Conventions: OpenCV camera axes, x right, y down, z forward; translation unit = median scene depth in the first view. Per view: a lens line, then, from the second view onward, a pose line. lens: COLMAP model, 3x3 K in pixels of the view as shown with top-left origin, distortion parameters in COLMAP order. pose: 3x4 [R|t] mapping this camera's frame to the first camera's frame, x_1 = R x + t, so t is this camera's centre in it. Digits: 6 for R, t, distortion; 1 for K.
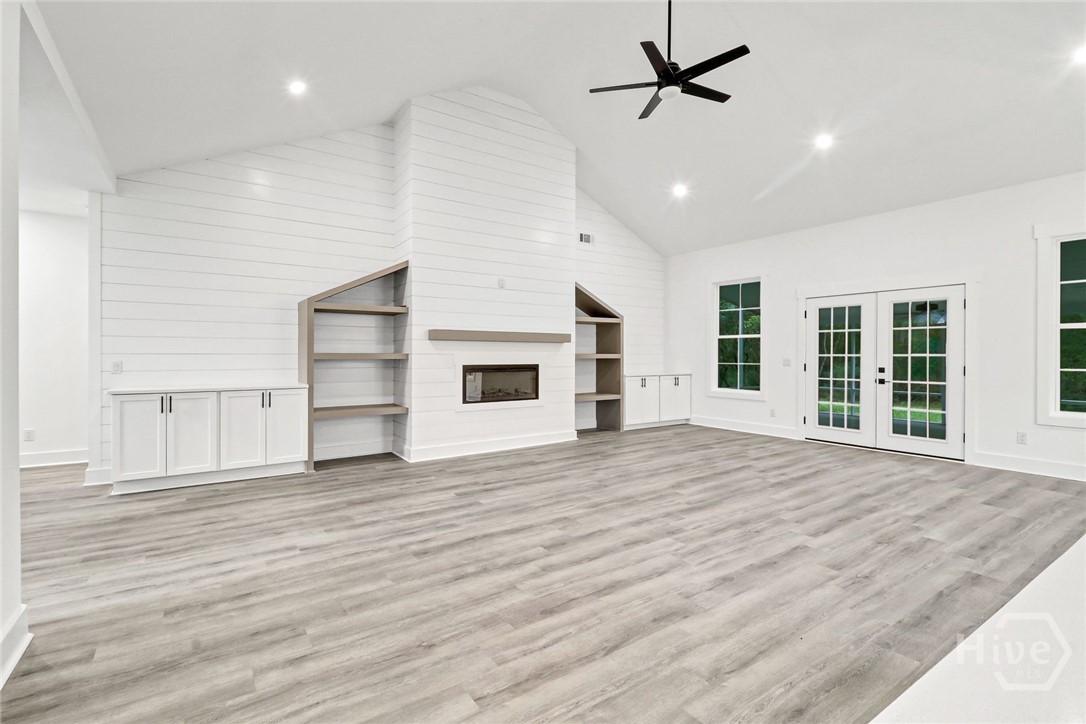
lens RADIAL K [[510.1, 0, 543.0], [0, 510.1, 362.0], [0, 0, 1]] dist [0.001626, 0.000093]
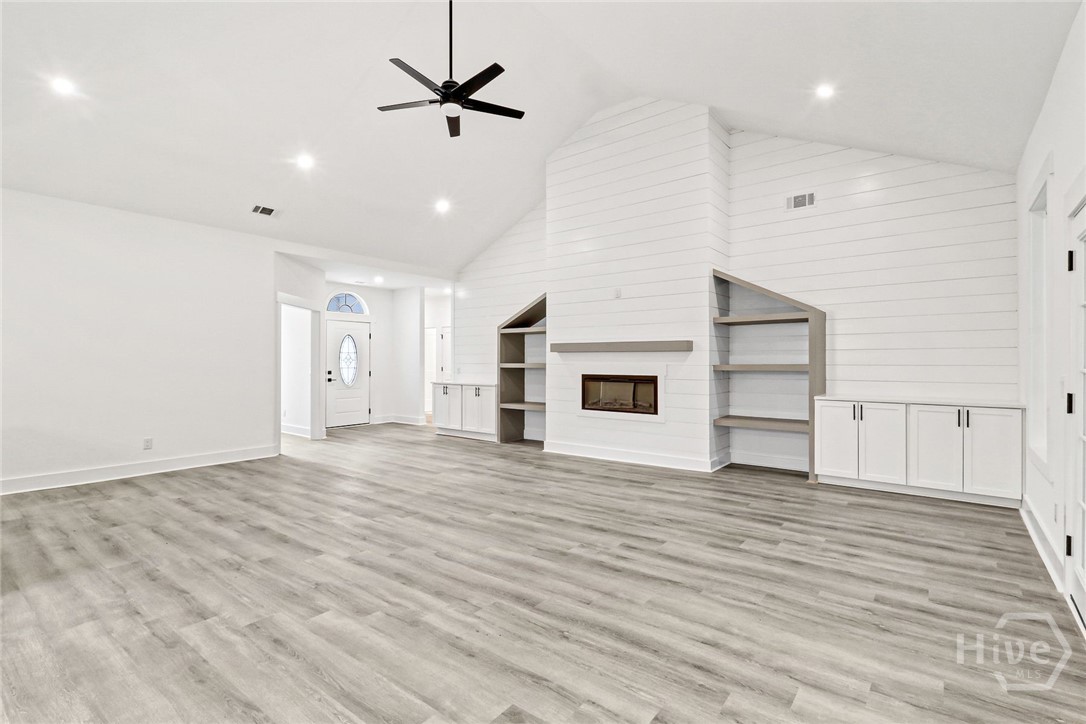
lens RADIAL K [[510.1, 0, 543.0], [0, 510.1, 362.0], [0, 0, 1]] dist [0.001626, 0.000093]
pose [[0.297496, -0.002243, -0.954720, 1.293039], [-0.019188, 0.999781, -0.008328, -0.013788], [0.954530, 0.020796, 0.297388, 0.895203]]
